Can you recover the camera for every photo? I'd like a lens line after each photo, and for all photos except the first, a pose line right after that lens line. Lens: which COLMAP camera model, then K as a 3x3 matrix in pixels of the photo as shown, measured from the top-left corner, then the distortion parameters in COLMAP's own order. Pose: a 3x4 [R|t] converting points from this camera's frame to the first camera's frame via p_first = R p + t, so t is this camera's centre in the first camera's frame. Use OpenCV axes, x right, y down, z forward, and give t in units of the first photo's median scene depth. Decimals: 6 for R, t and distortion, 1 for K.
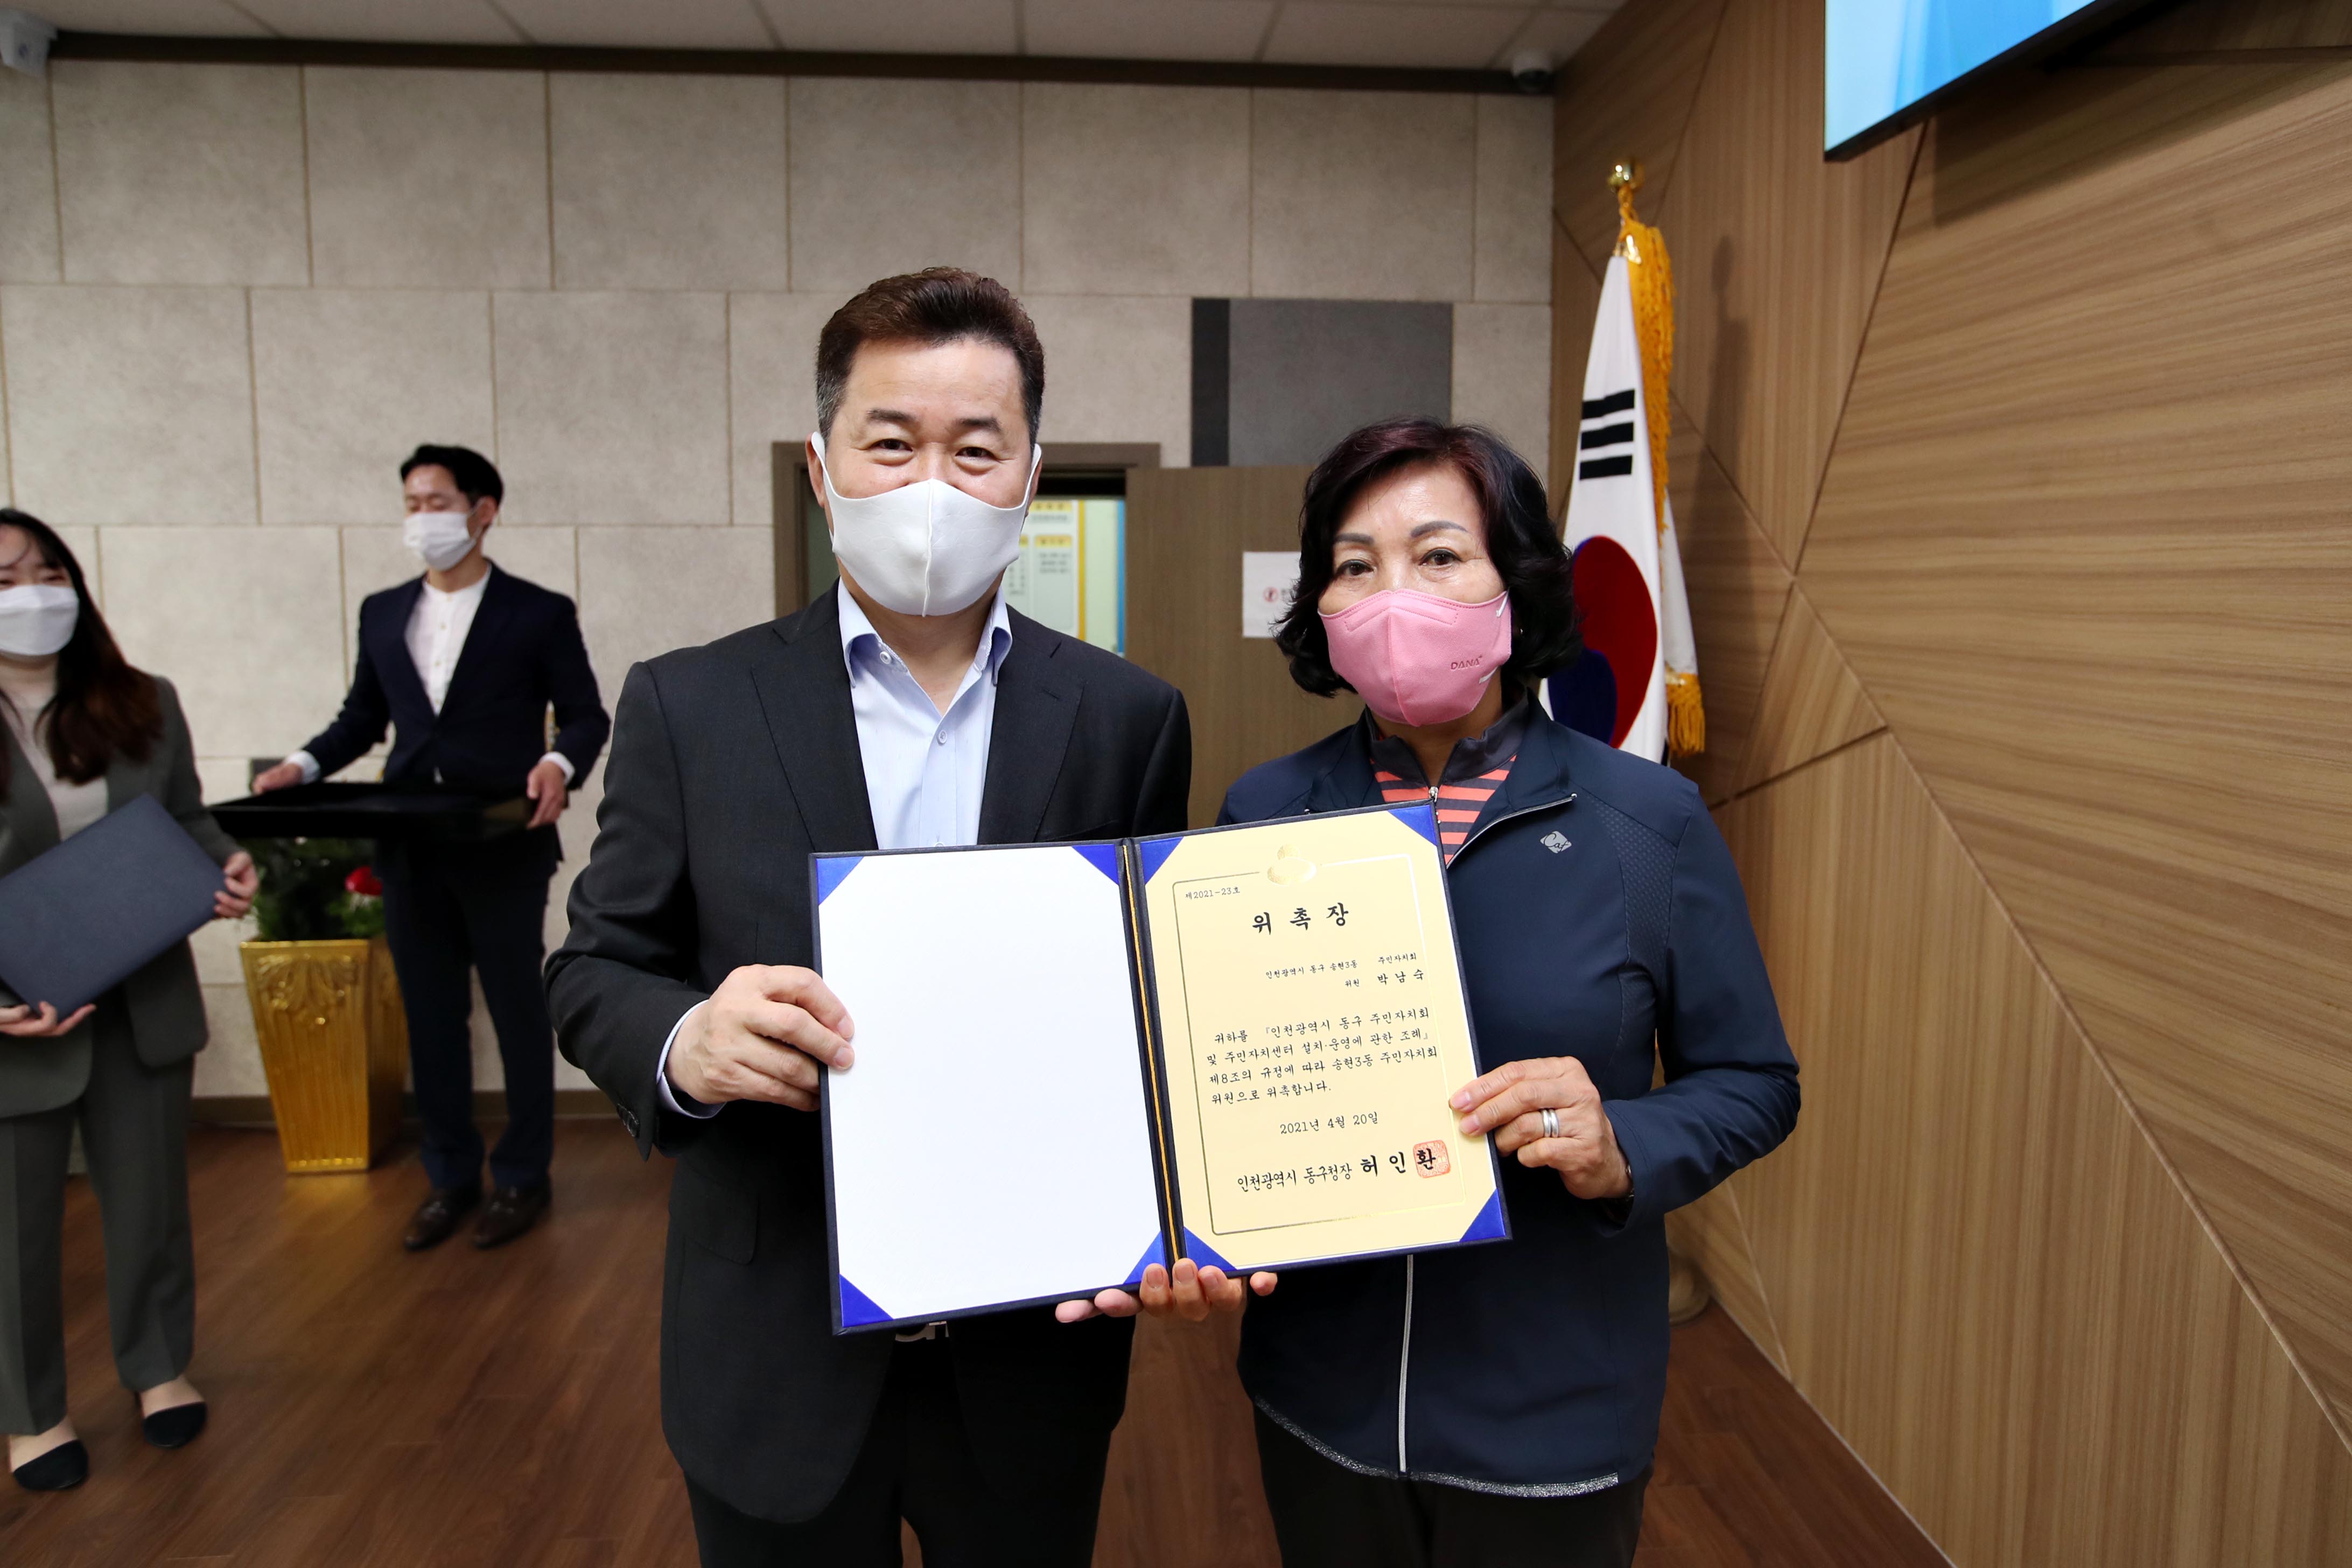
lens RADIAL K [[1457.9, 0, 1174.8], [0, 1457.9, 707.7], [0, 0, 1]] dist [-0.054621, 0.041874]
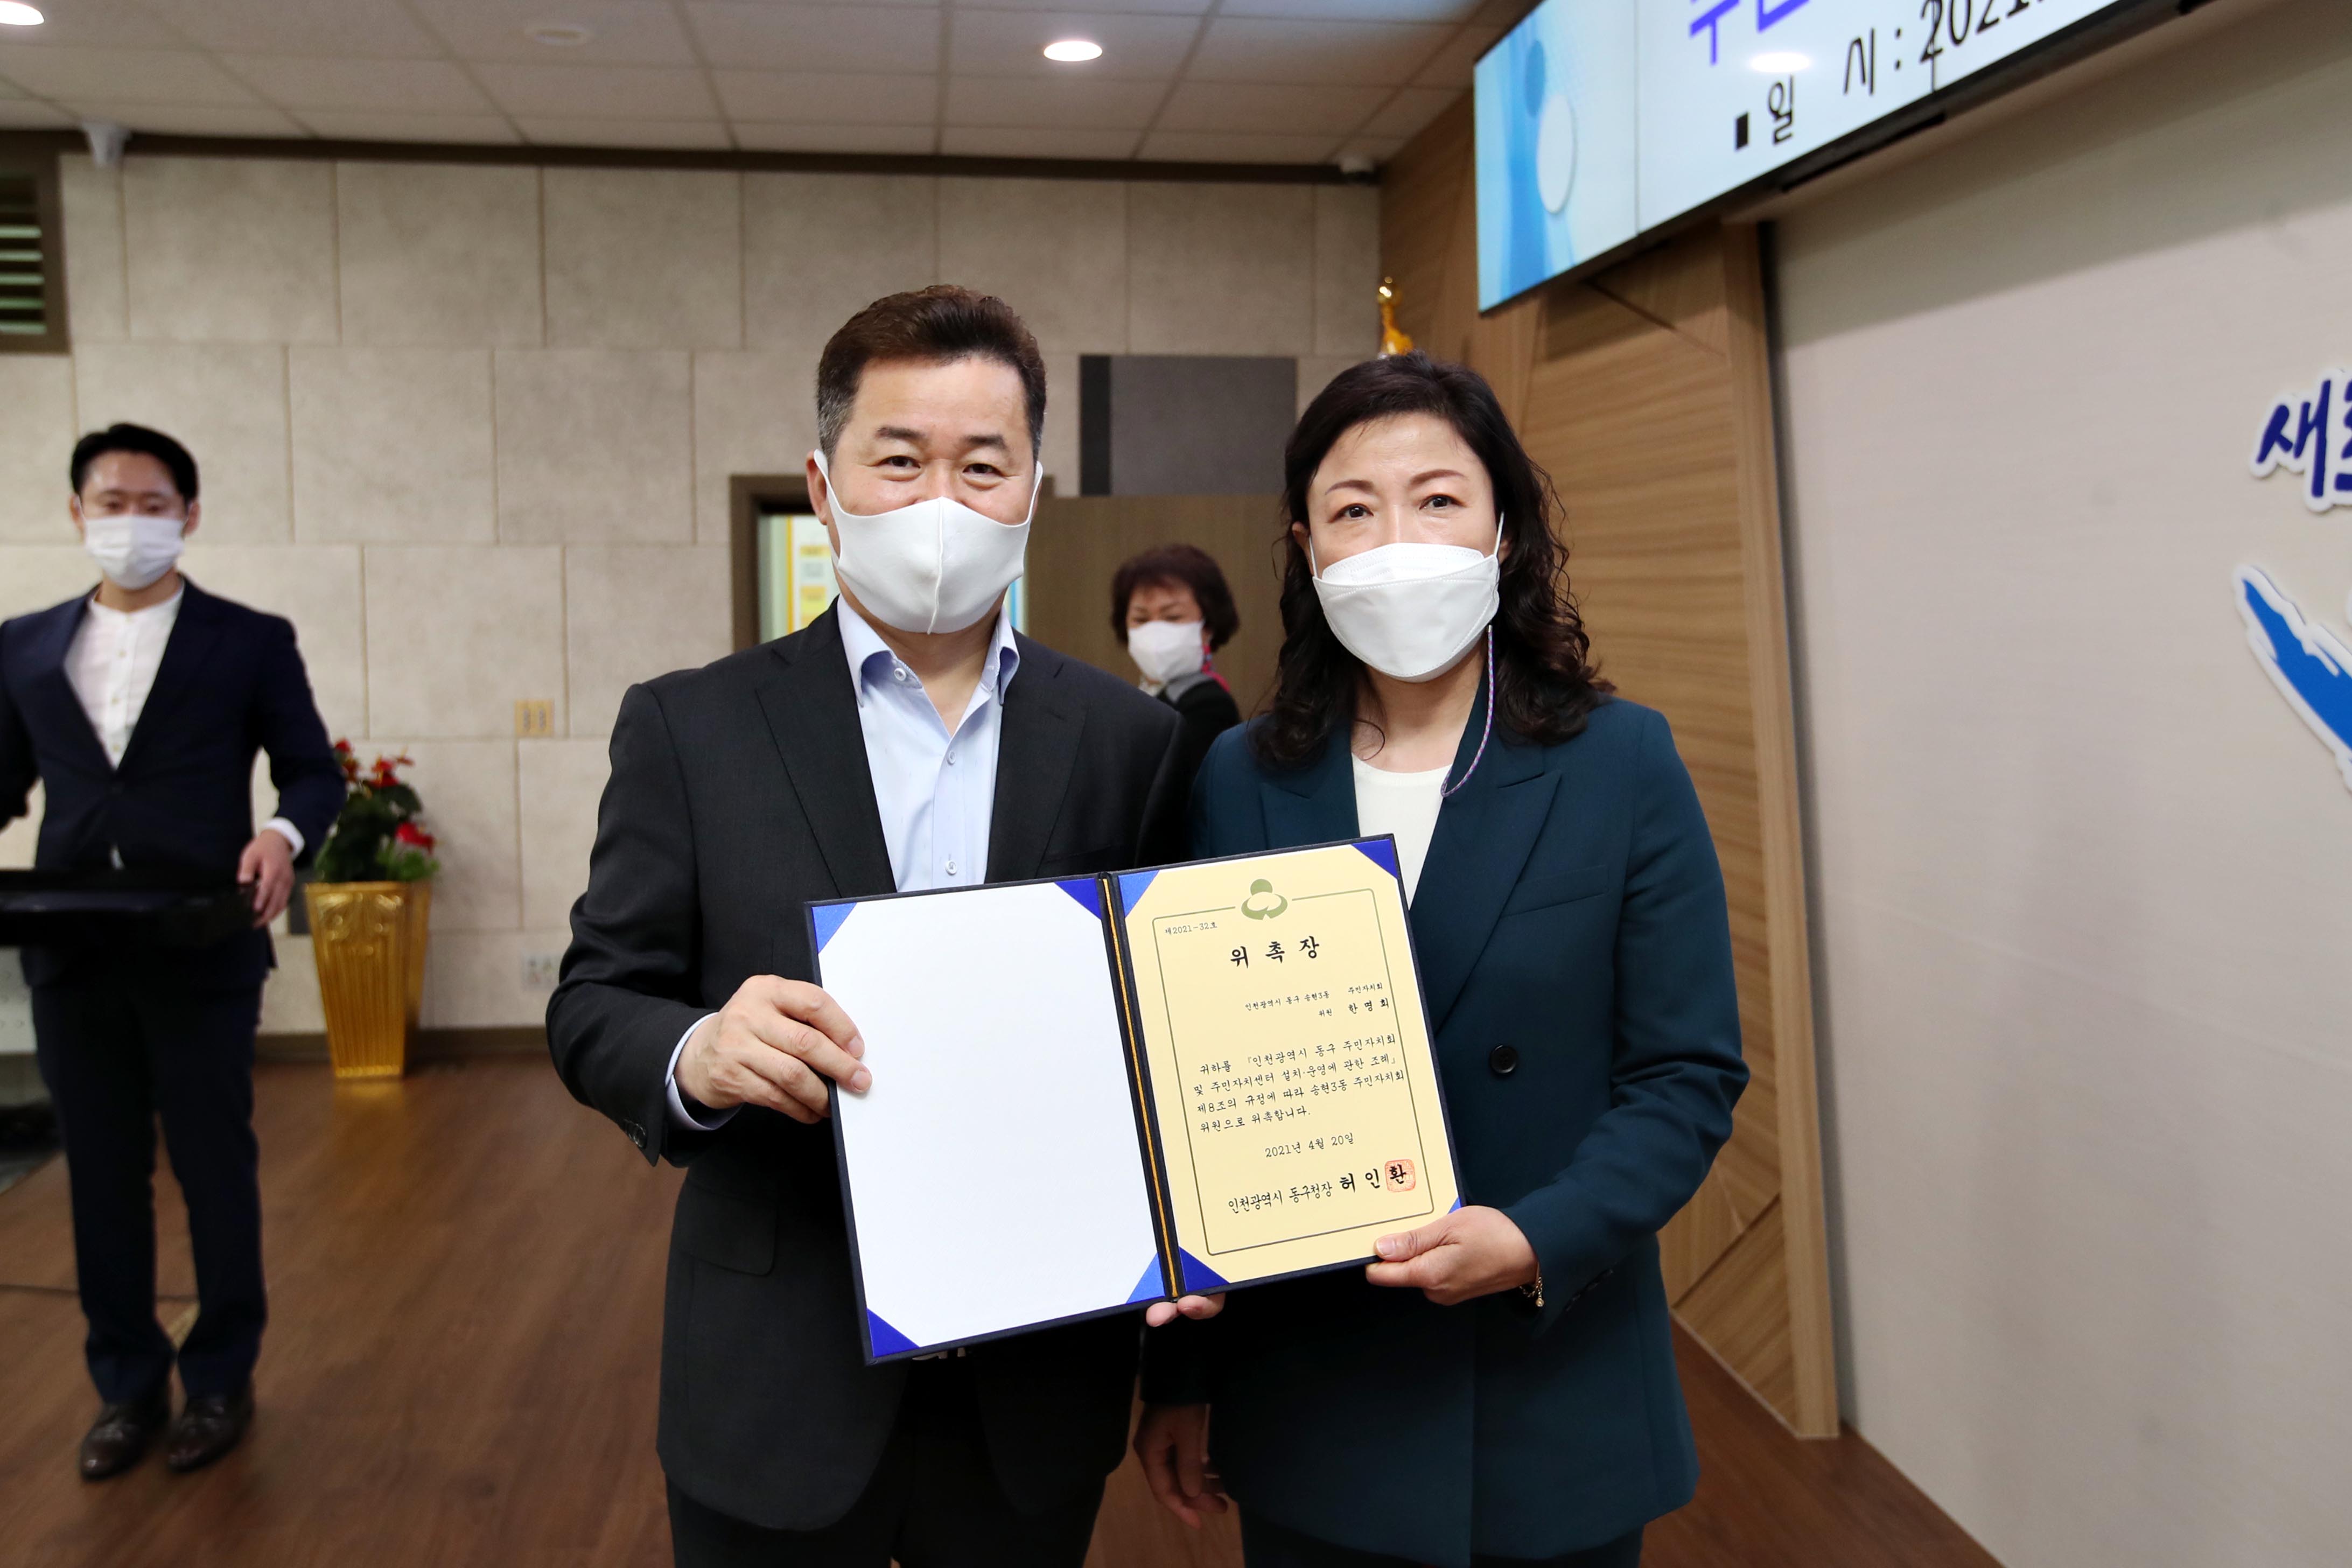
lens RADIAL K [[1971.7, 0, 1174.5], [0, 1971.7, 750.7], [0, 0, 1]] dist [-0.023626, 0.068779]
pose [[0.998628, -0.007564, 0.051808, 0.003683], [0.007949, 0.999942, -0.007219, 0.061809], [-0.051750, 0.007621, 0.998631, -0.667363]]
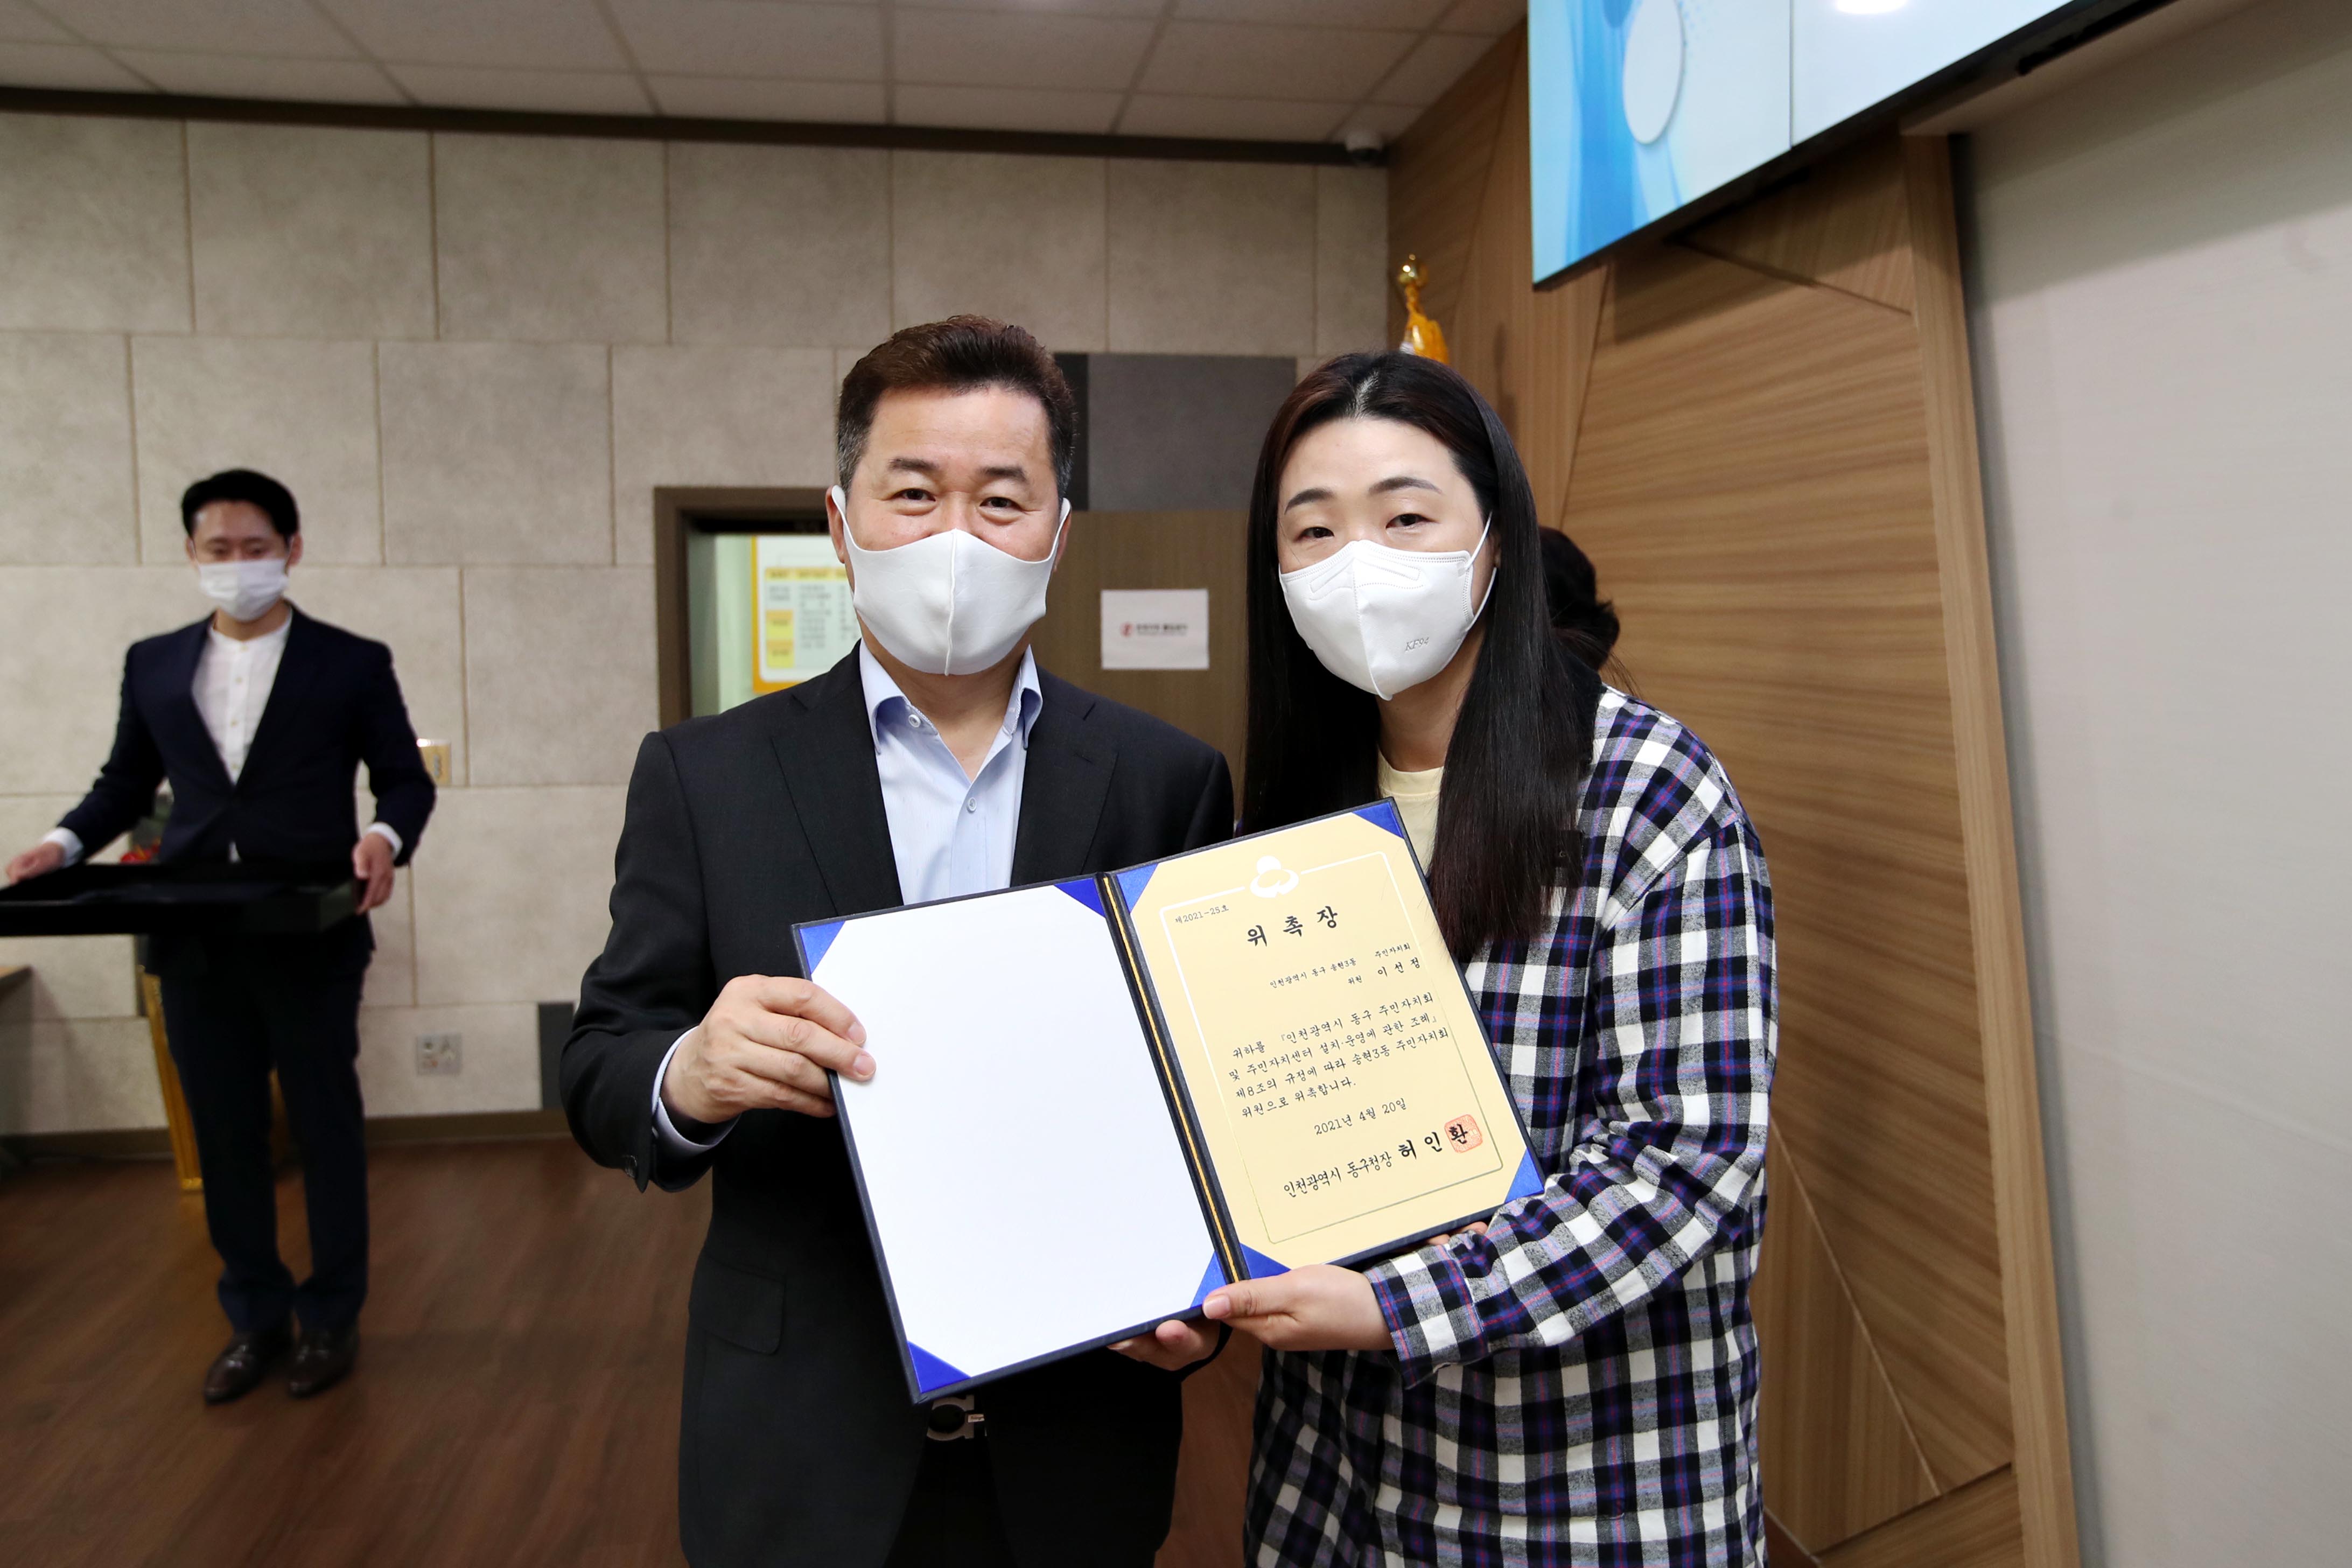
lens RADIAL K [[1793.5, 0, 1220.1], [0, 1793.5, 745.9], [0, 0, 1]] dist [-0.036601, 0.062555]
pose [[0.996019, -0.010140, 0.088561, 0.015590], [0.011247, 0.999865, -0.012015, 0.026057], [-0.088427, 0.012963, 0.995998, -0.338084]]
